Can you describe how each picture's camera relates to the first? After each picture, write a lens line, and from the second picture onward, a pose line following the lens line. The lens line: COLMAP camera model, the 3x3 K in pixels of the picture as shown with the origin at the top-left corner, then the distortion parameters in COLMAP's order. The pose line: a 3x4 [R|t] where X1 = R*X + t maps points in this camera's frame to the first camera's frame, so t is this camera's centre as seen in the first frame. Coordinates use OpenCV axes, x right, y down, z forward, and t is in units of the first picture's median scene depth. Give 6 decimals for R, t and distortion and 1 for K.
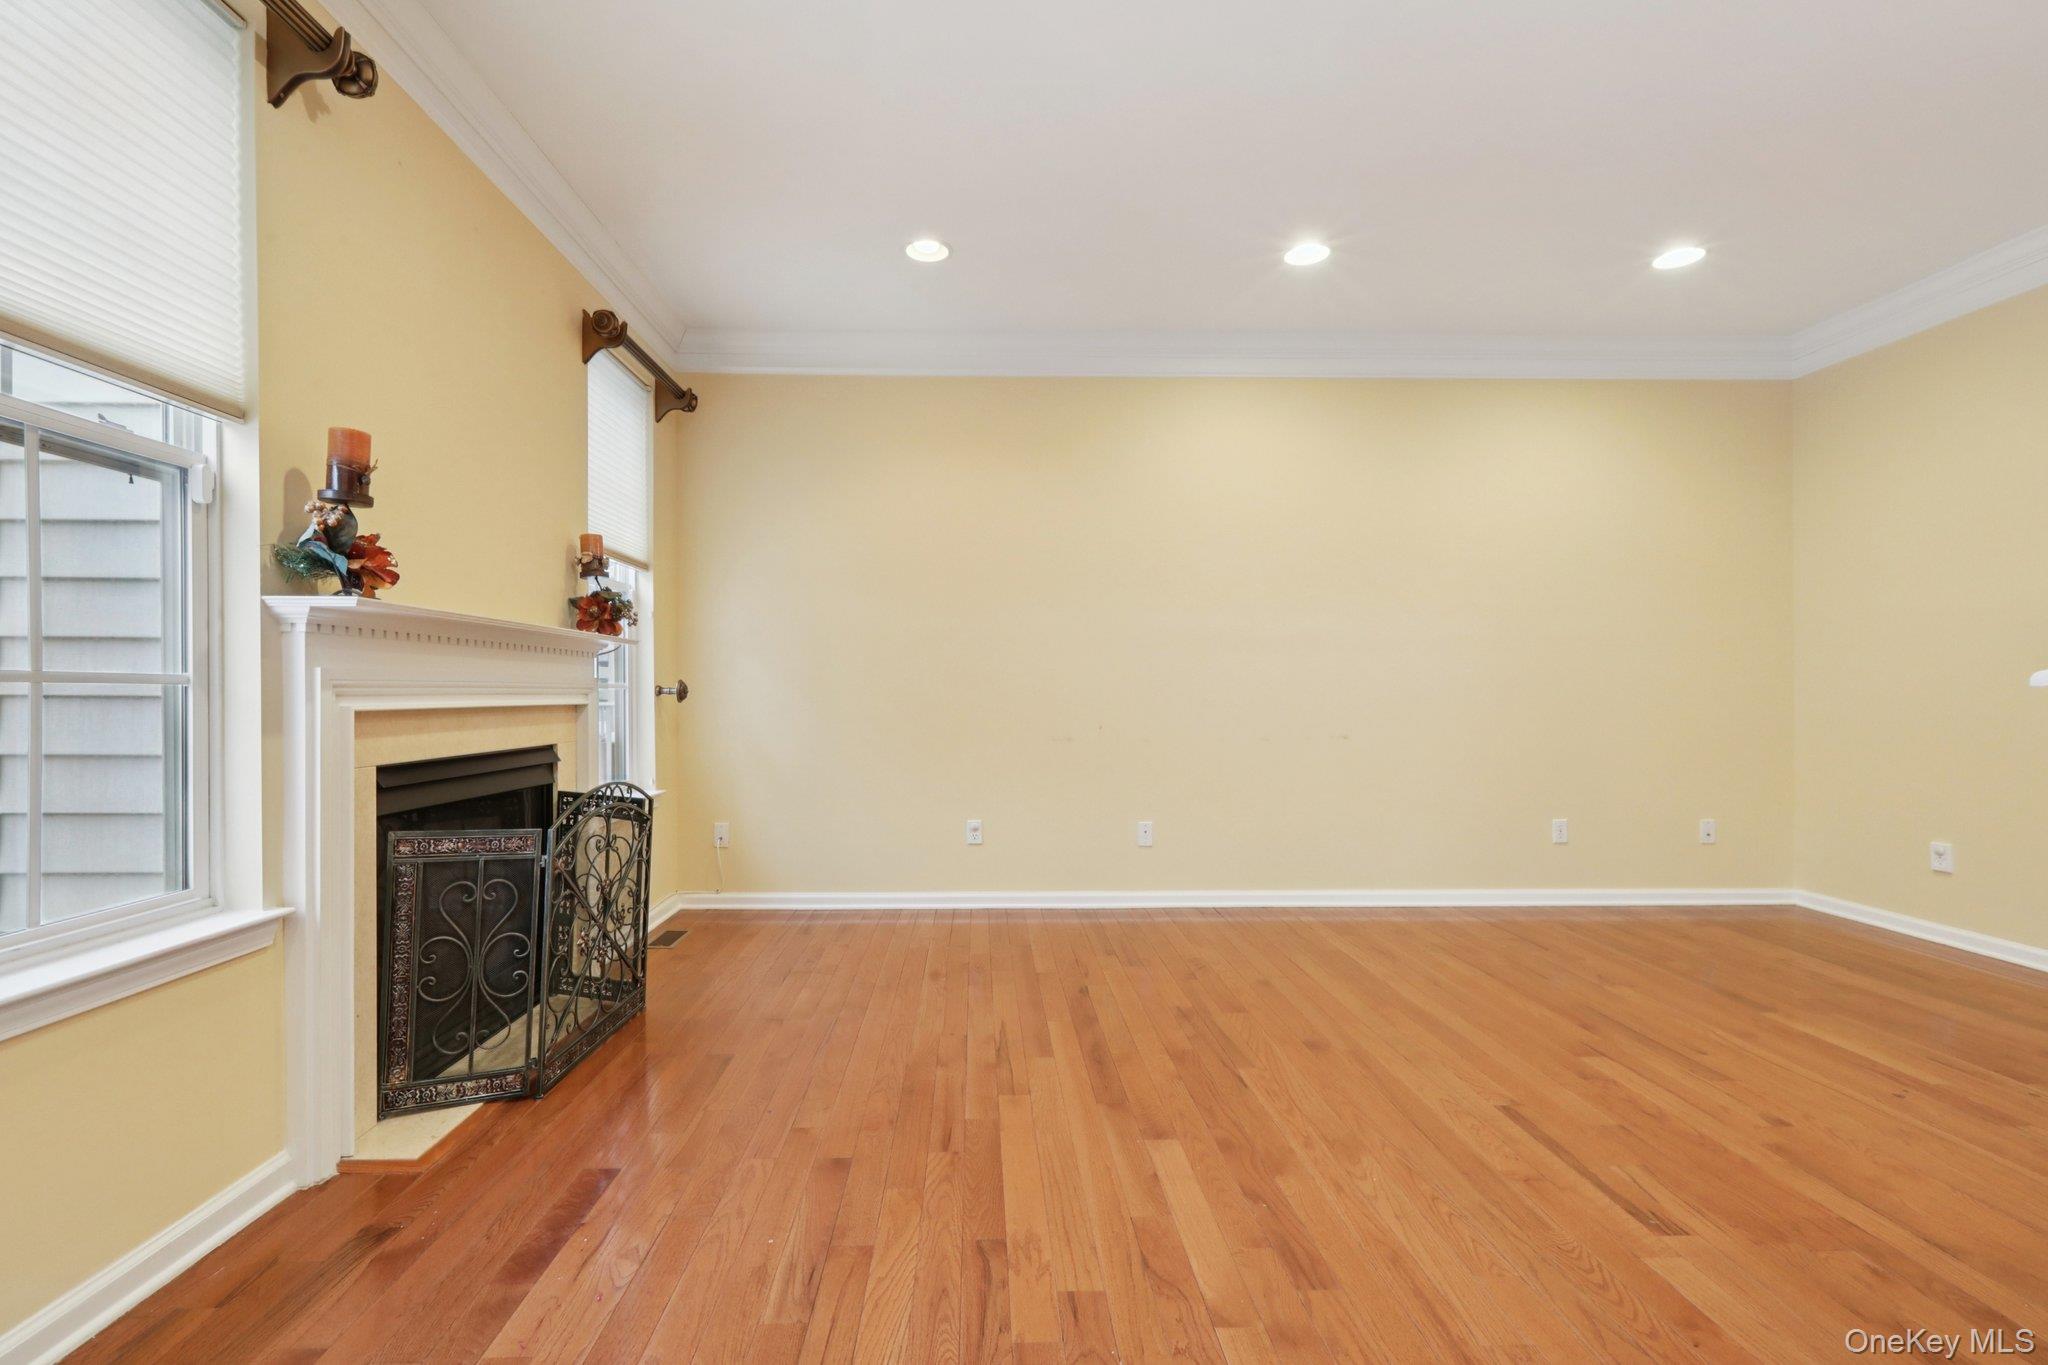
lens RADIAL K [[918.1, 0, 1014.3], [0, 918.1, 691.9], [0, 0, 1]] dist [-0.002008, -0.000213]
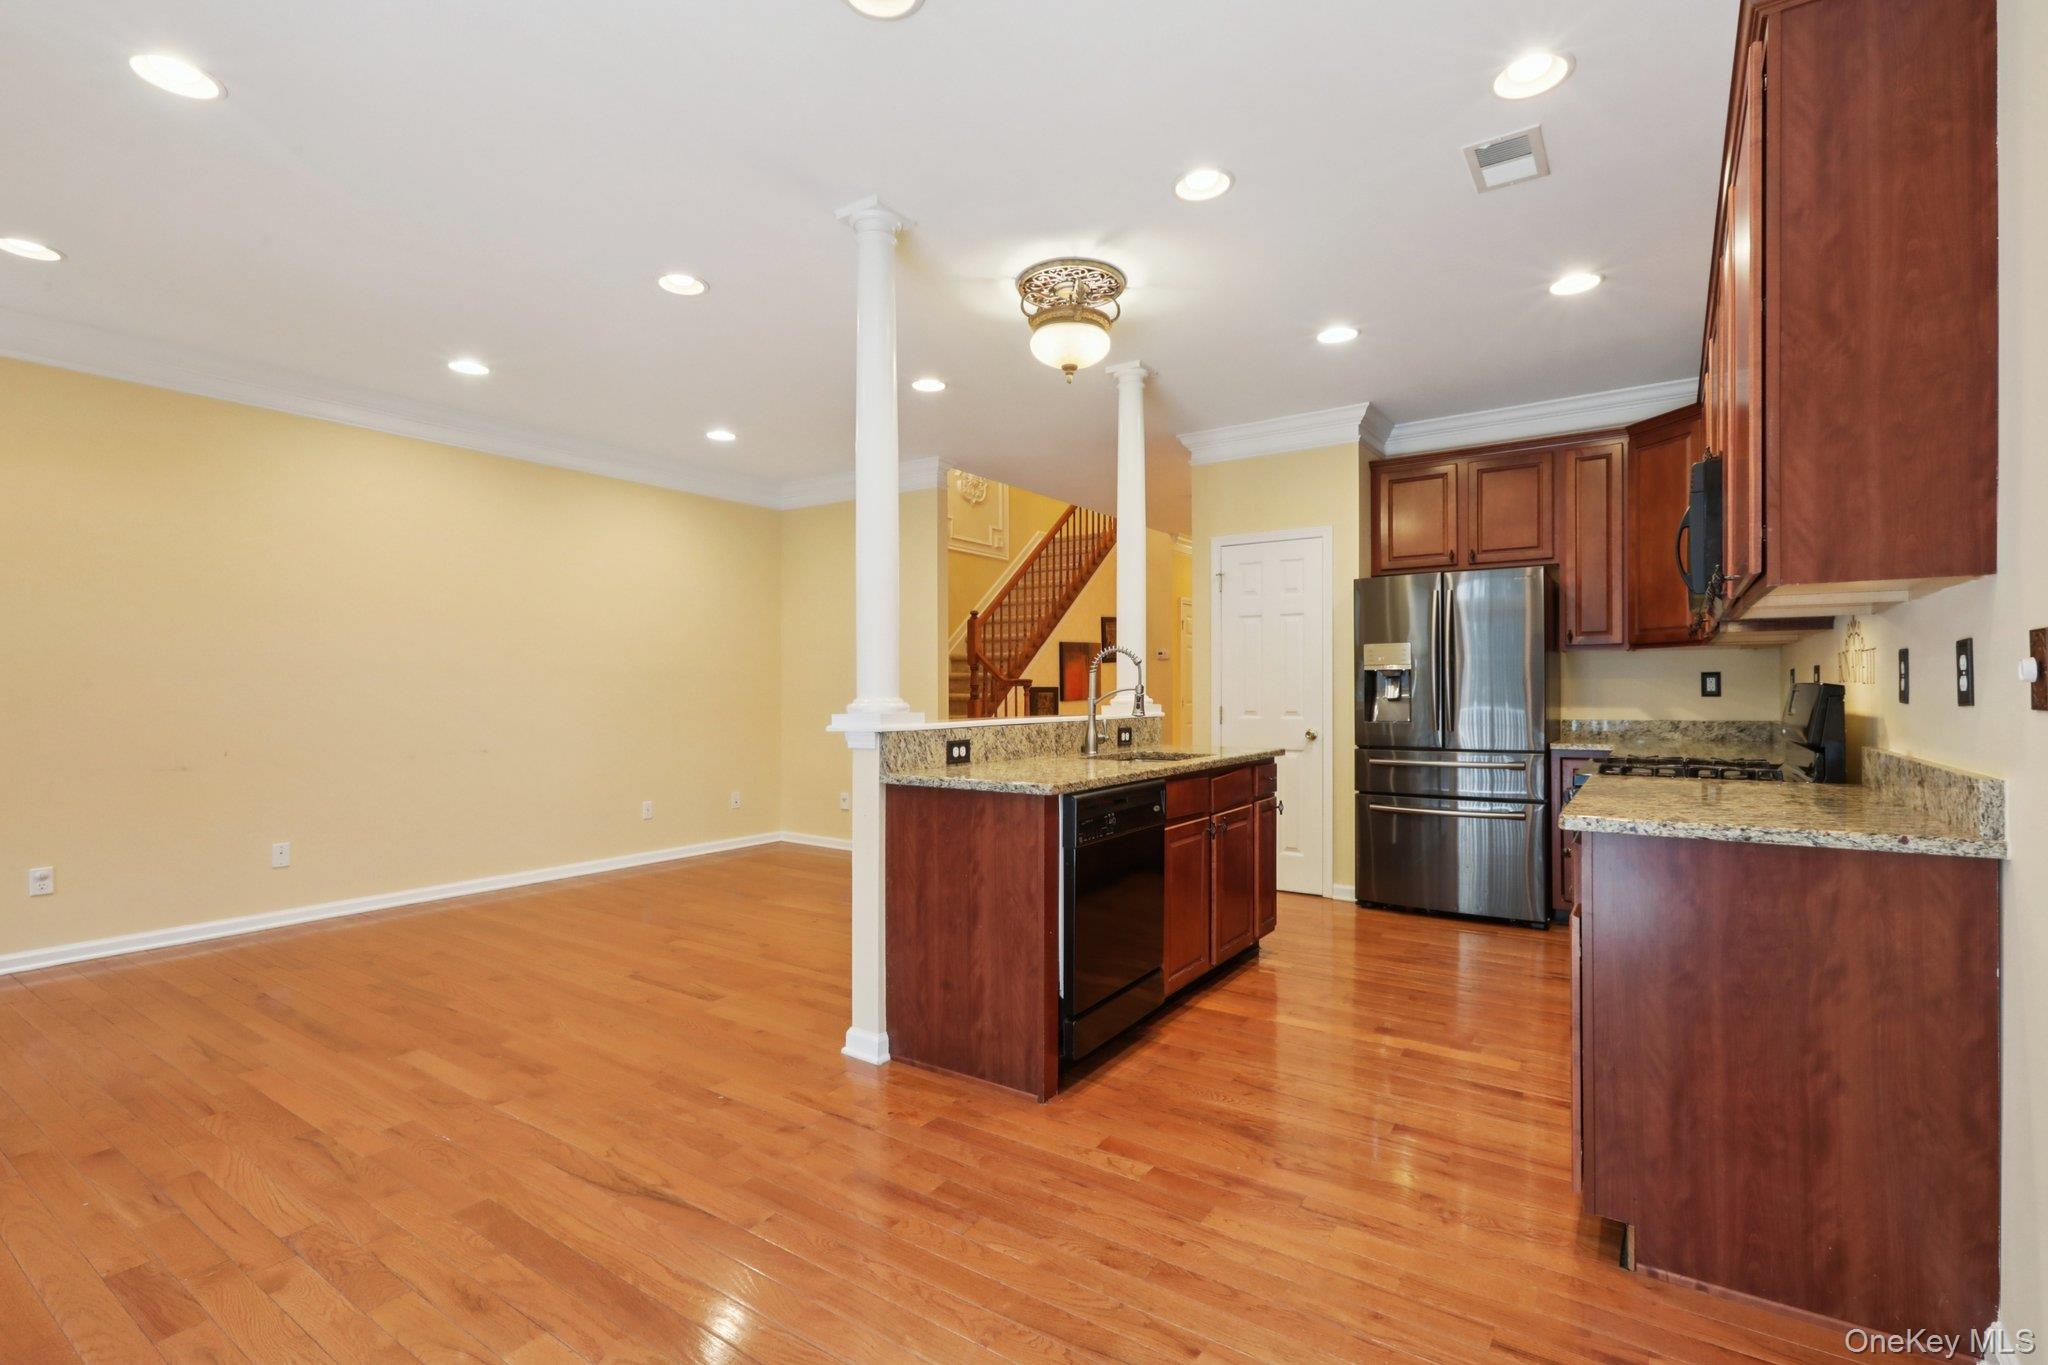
lens RADIAL K [[918.1, 0, 1014.3], [0, 918.1, 691.9], [0, 0, 1]] dist [-0.002008, -0.000213]
pose [[0.592129, -0.001087, 0.805843, -0.384709], [-0.002238, 0.999993, 0.002994, -0.065237], [-0.805840, -0.003576, 0.592122, -0.530612]]
